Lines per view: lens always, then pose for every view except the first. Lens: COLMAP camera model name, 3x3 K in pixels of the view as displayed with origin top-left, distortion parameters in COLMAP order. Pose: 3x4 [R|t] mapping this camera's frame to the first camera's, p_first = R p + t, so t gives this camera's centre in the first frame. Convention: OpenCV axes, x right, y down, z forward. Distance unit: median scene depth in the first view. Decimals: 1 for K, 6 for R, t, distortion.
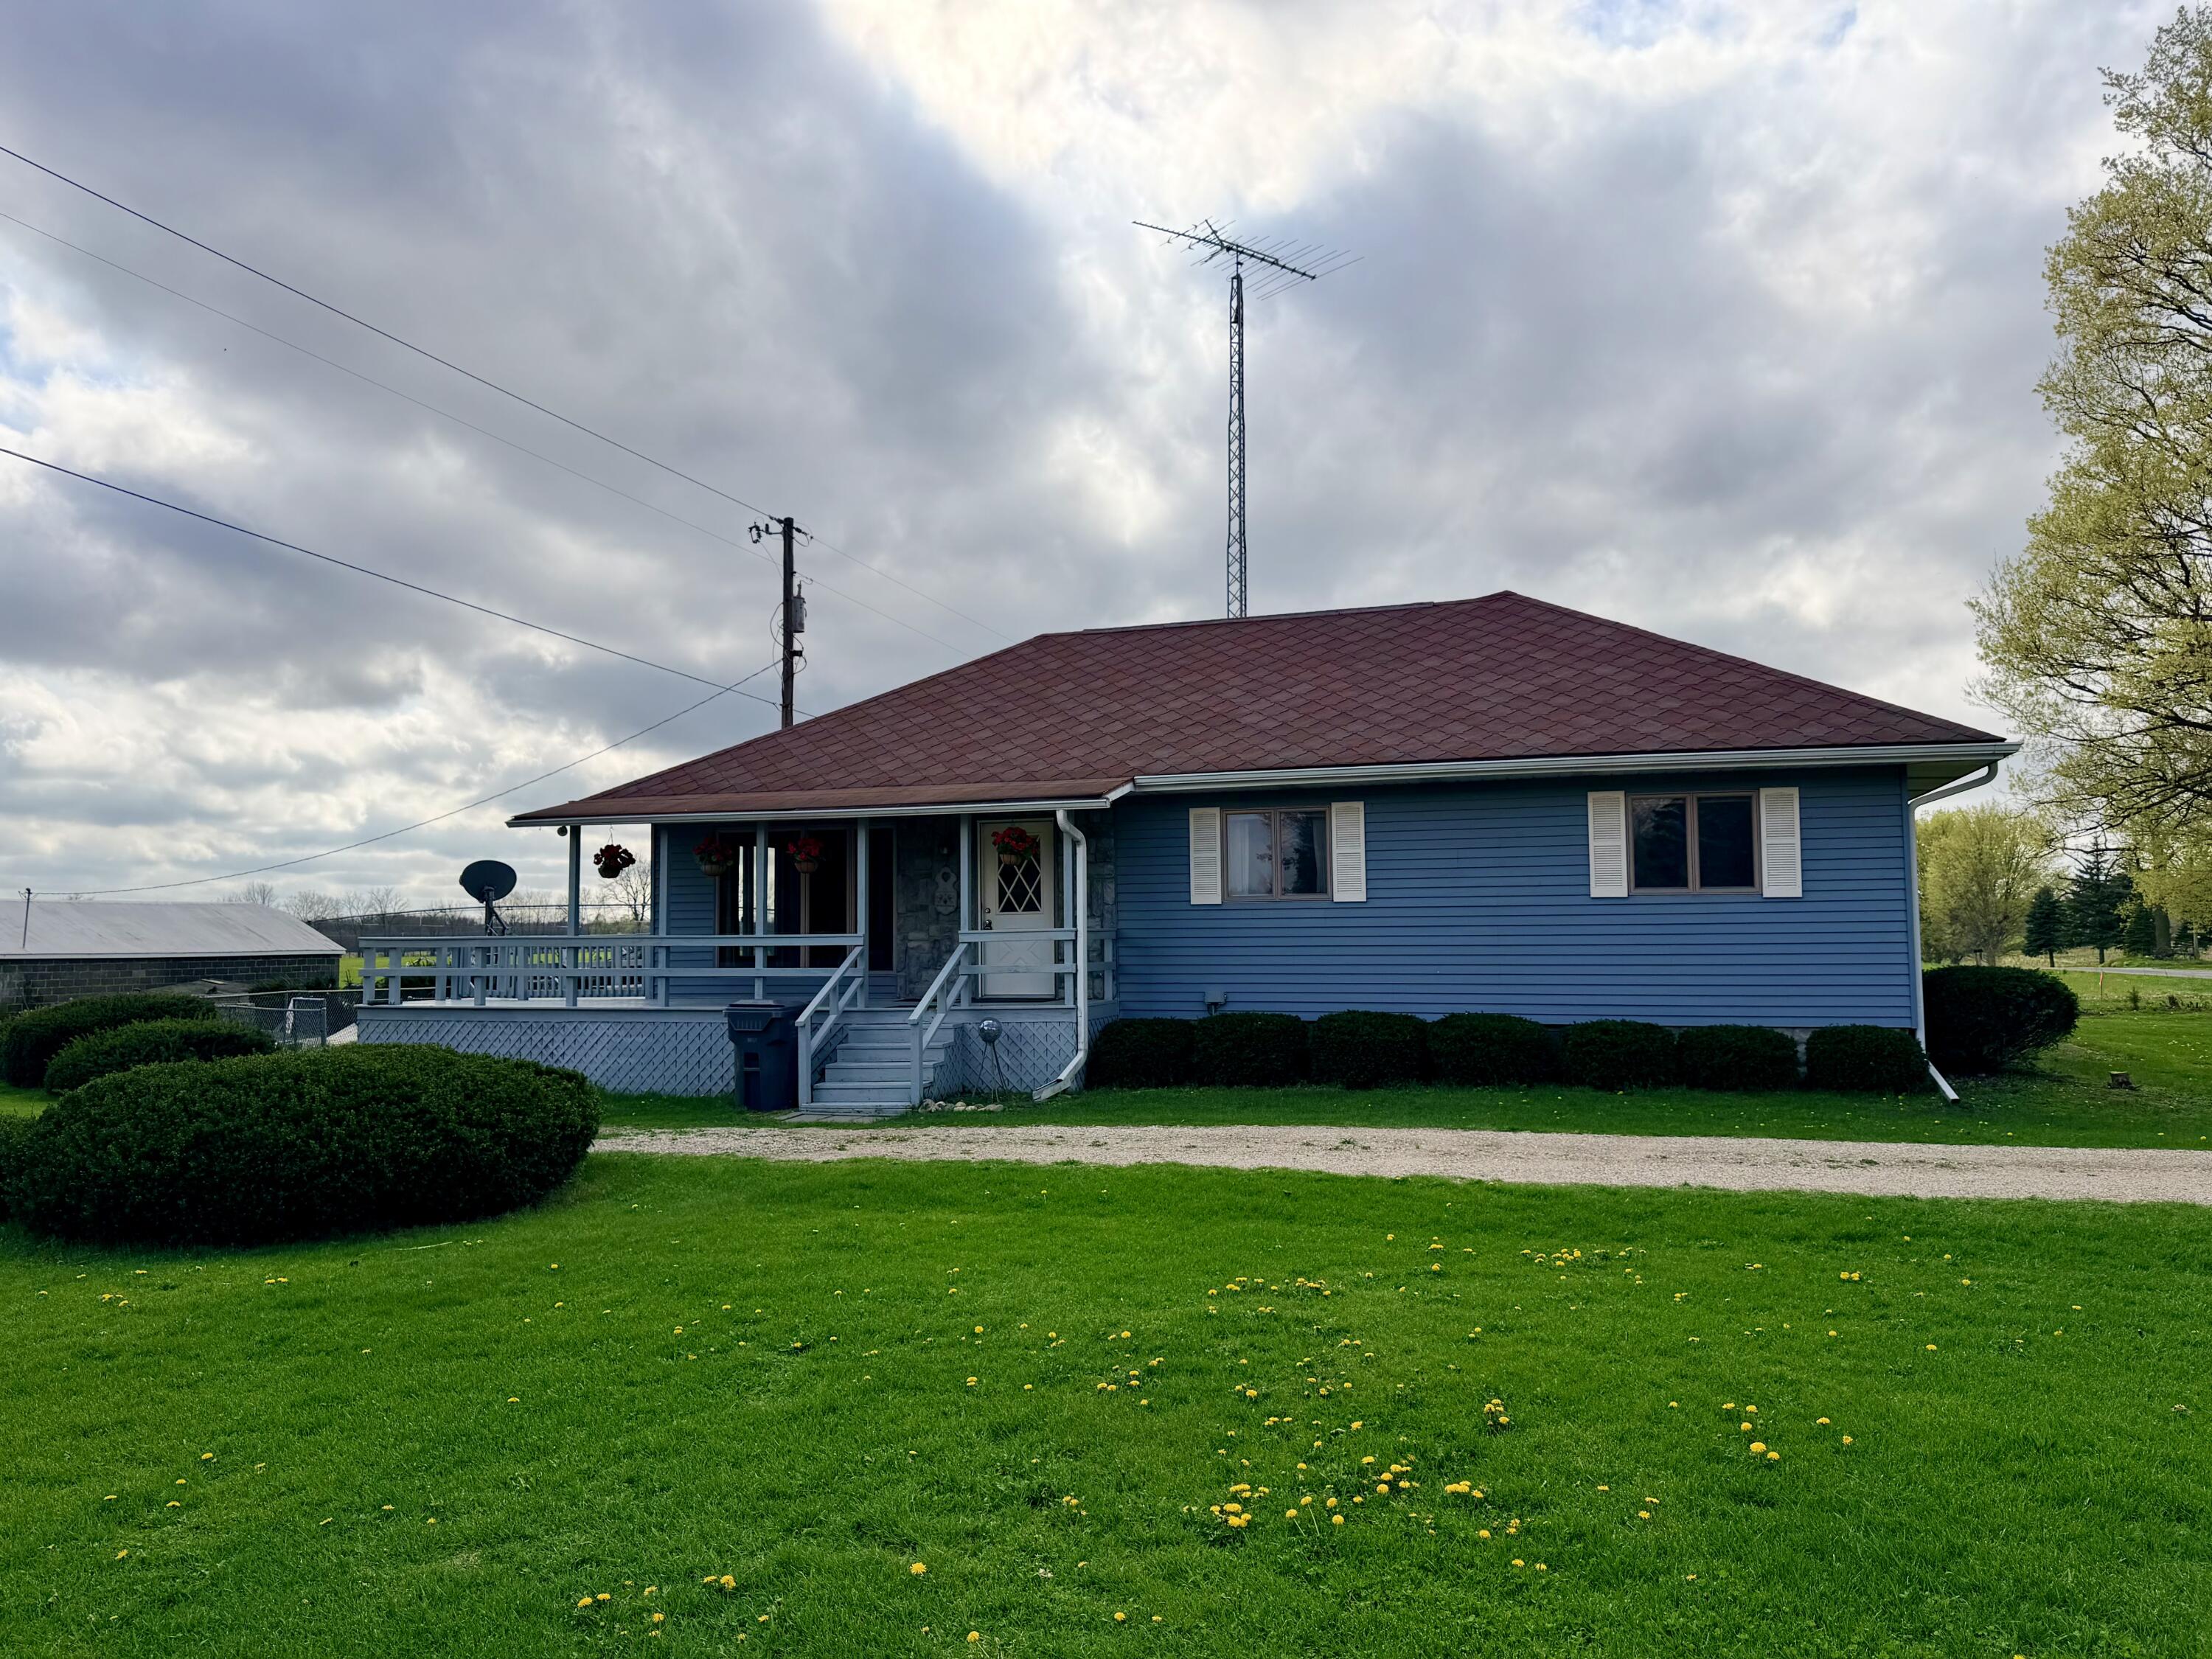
lens RADIAL K [[1511.3, 0, 1106.0], [0, 1511.3, 829.5], [0, 0, 1]] dist [0.010773, 0.000735]
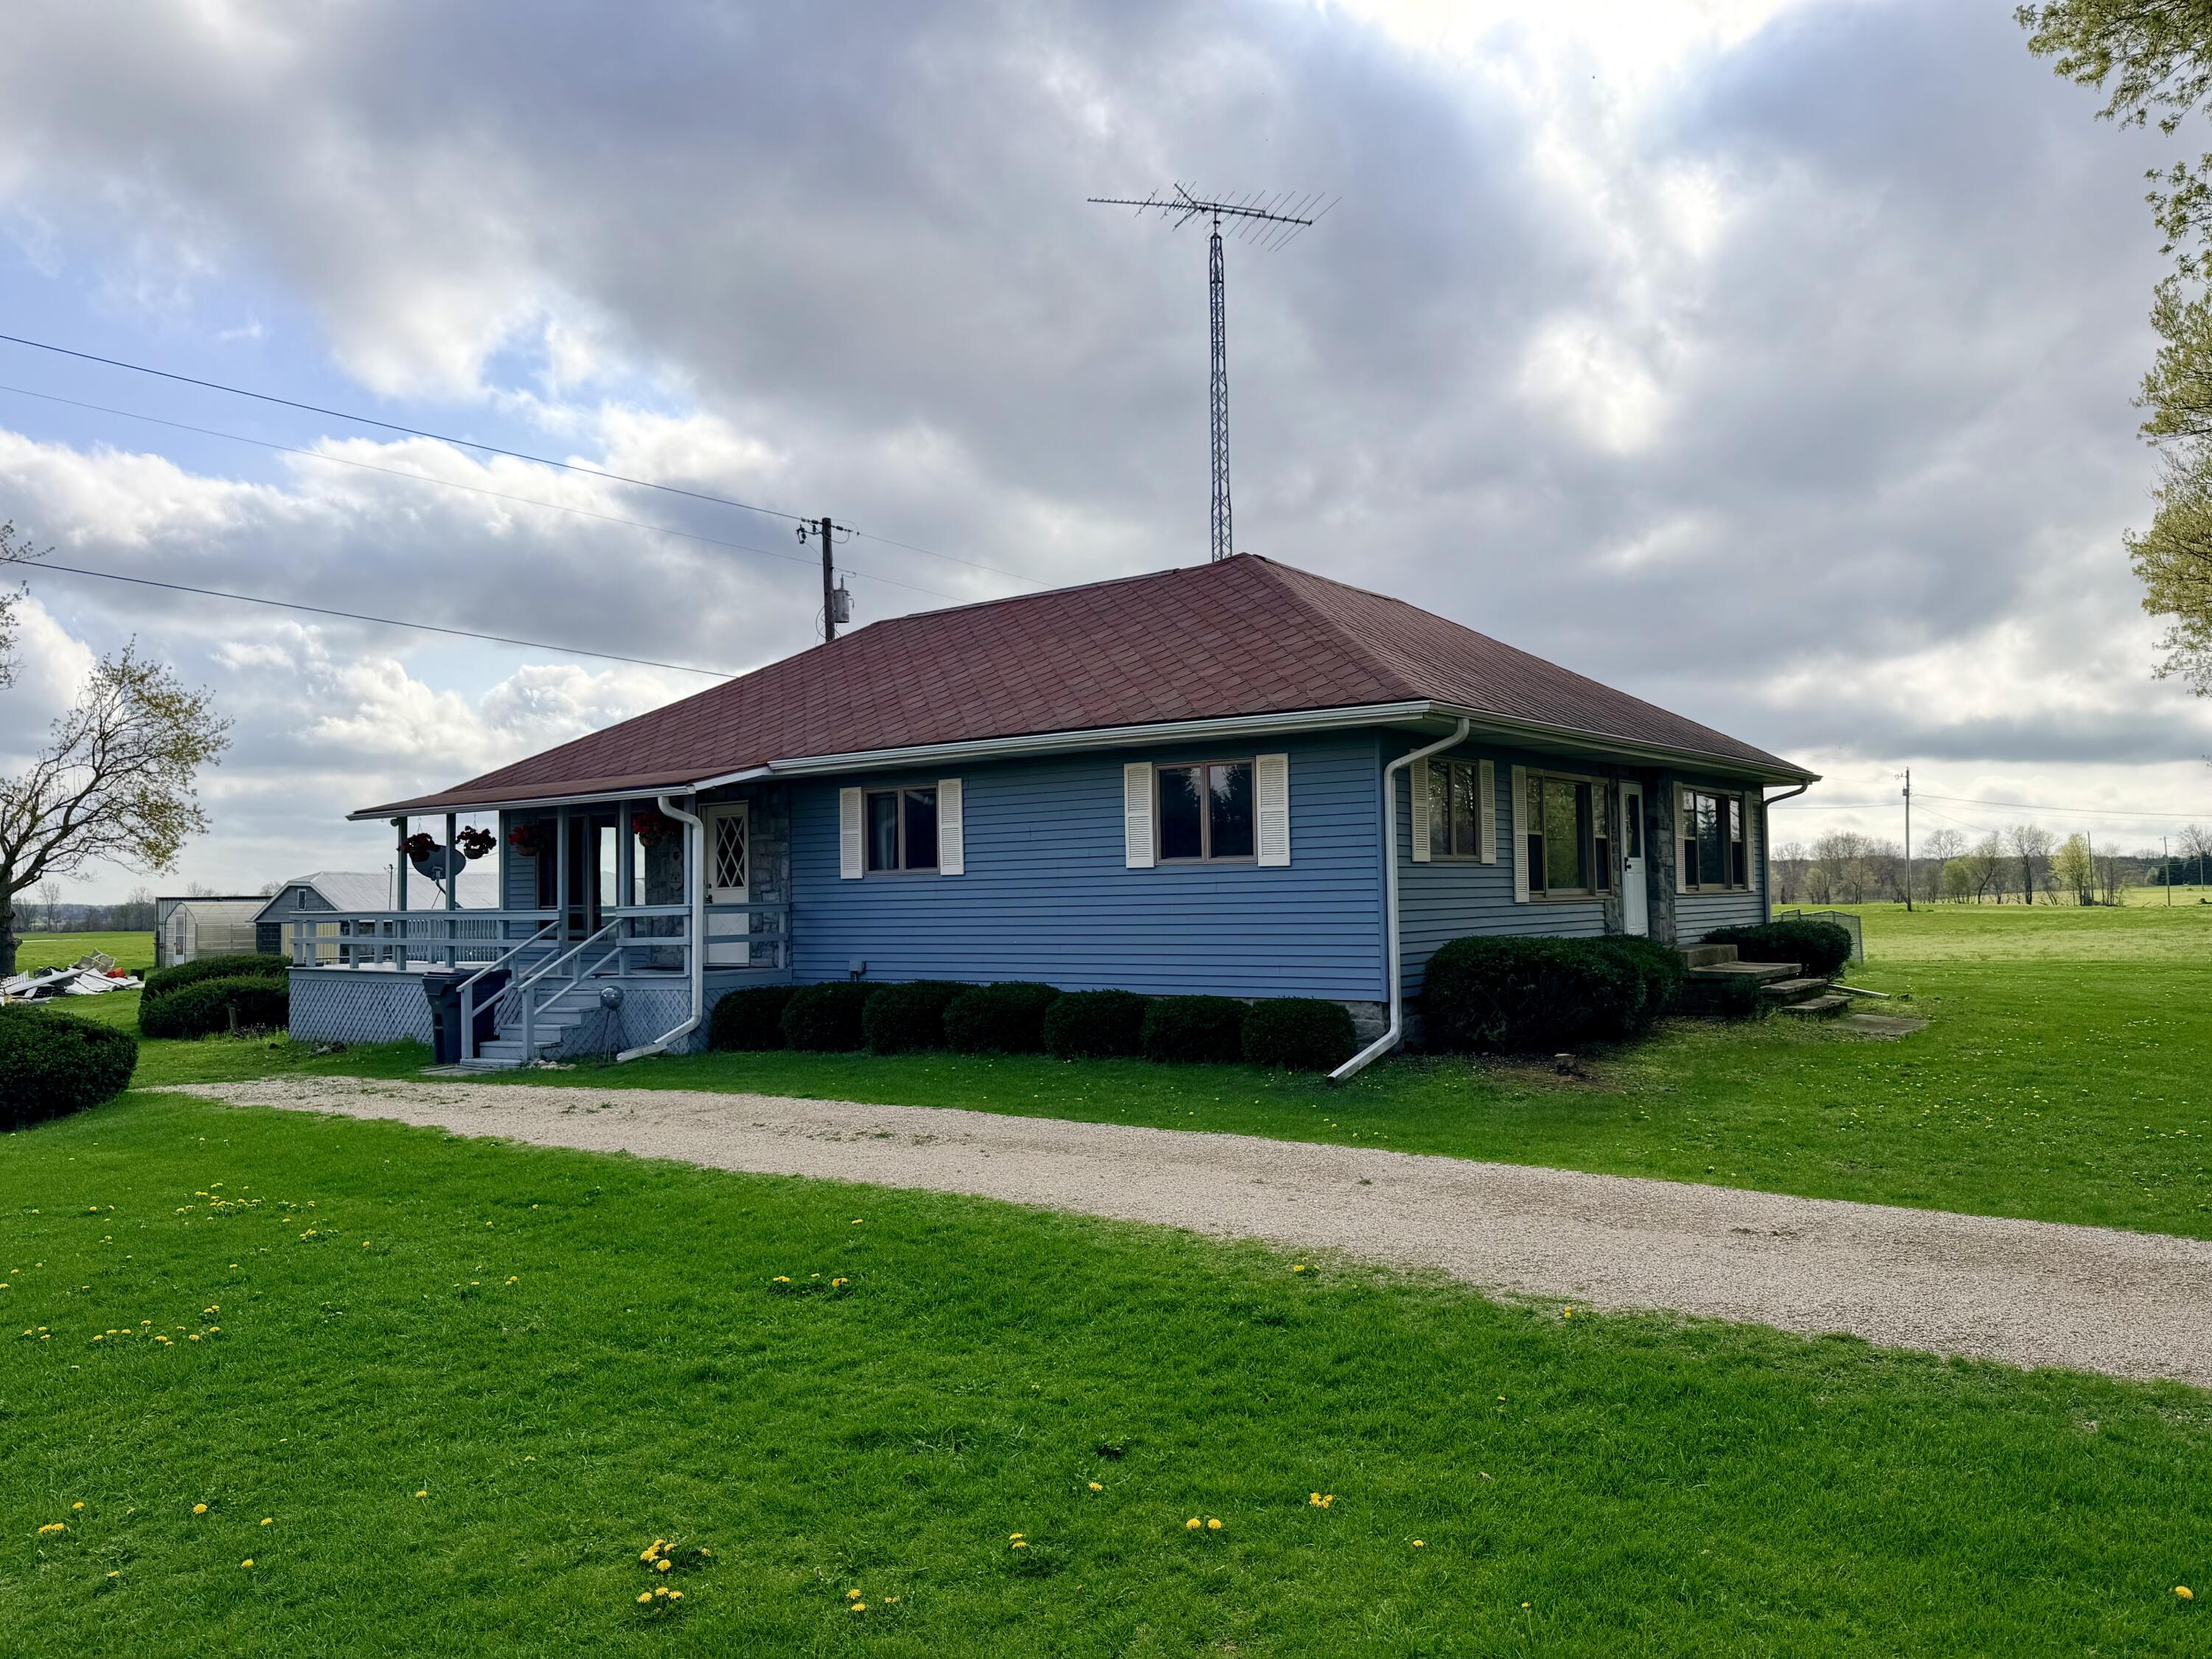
lens RADIAL K [[1563.0, 0, 1106.0], [0, 1563.0, 829.5], [0, 0, 1]] dist [0.050467, -0.001279]
pose [[0.954196, -0.023407, -0.298264, 0.584799], [0.032214, 0.999177, 0.024647, -0.006520], [0.297441, -0.033126, 0.954165, 0.007319]]
